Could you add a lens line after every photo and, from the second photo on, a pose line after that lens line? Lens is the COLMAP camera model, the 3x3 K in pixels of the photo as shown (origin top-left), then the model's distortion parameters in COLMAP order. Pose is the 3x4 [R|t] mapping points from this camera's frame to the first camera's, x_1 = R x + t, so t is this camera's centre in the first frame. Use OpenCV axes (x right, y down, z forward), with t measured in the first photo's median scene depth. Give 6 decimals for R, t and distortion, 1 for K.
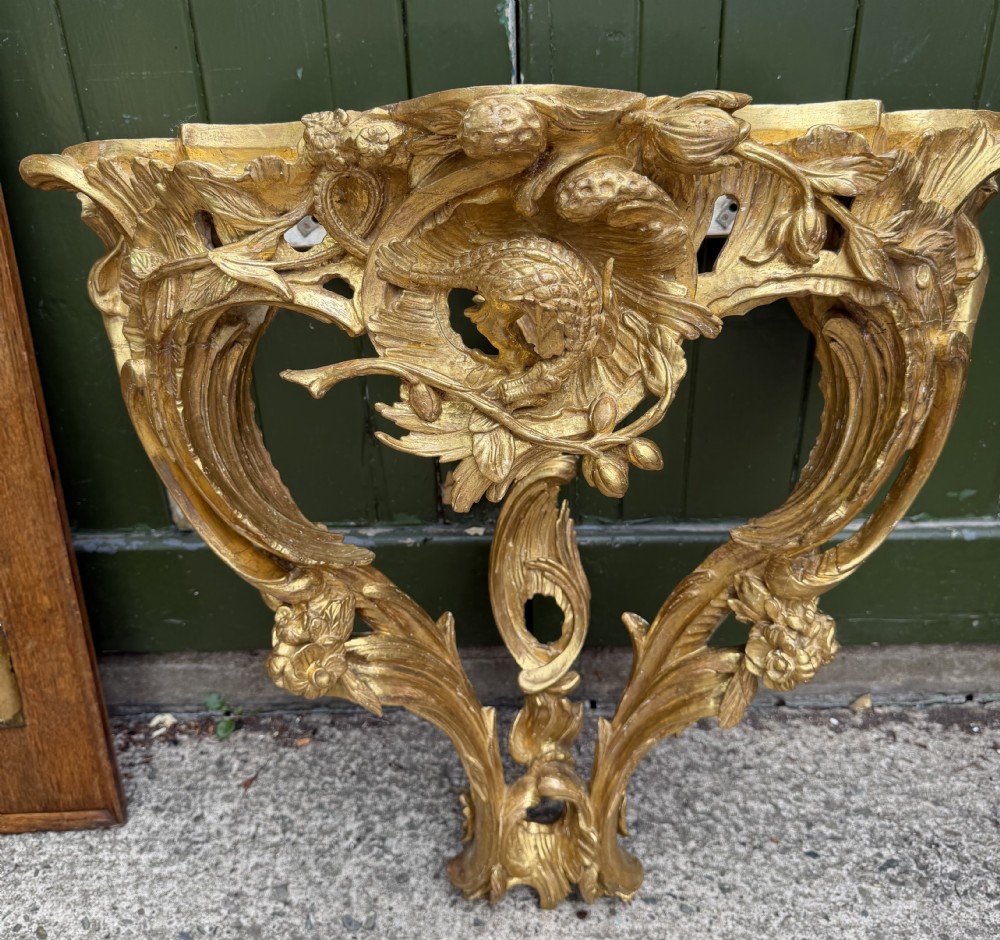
lens RADIAL K [[939.7, 0, 499.1], [0, 939.7, 450.8], [0, 0, 1]] dist [0.122978, -0.278288]
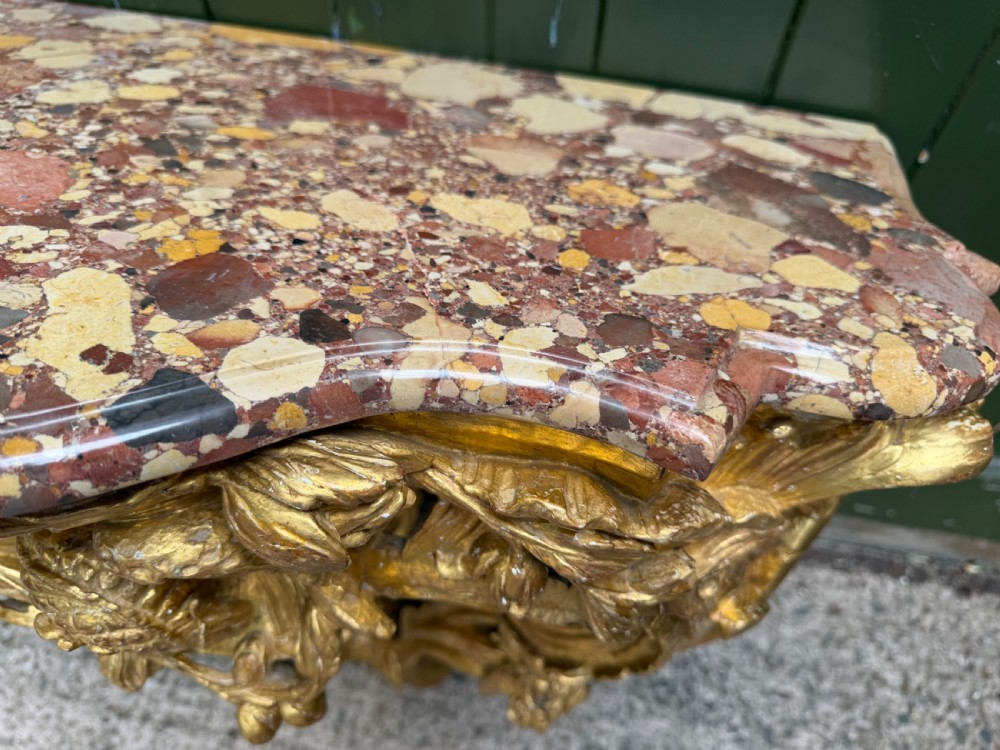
lens RADIAL K [[728.2, 0, 501.5], [0, 728.2, 377.5], [0, 0, 1]] dist [0.007648, -0.024796]
pose [[0.982624, 0.183332, -0.028987, 0.229477], [-0.147940, 0.867907, 0.474185, -0.443551], [0.112091, -0.461657, 0.879948, 0.473648]]
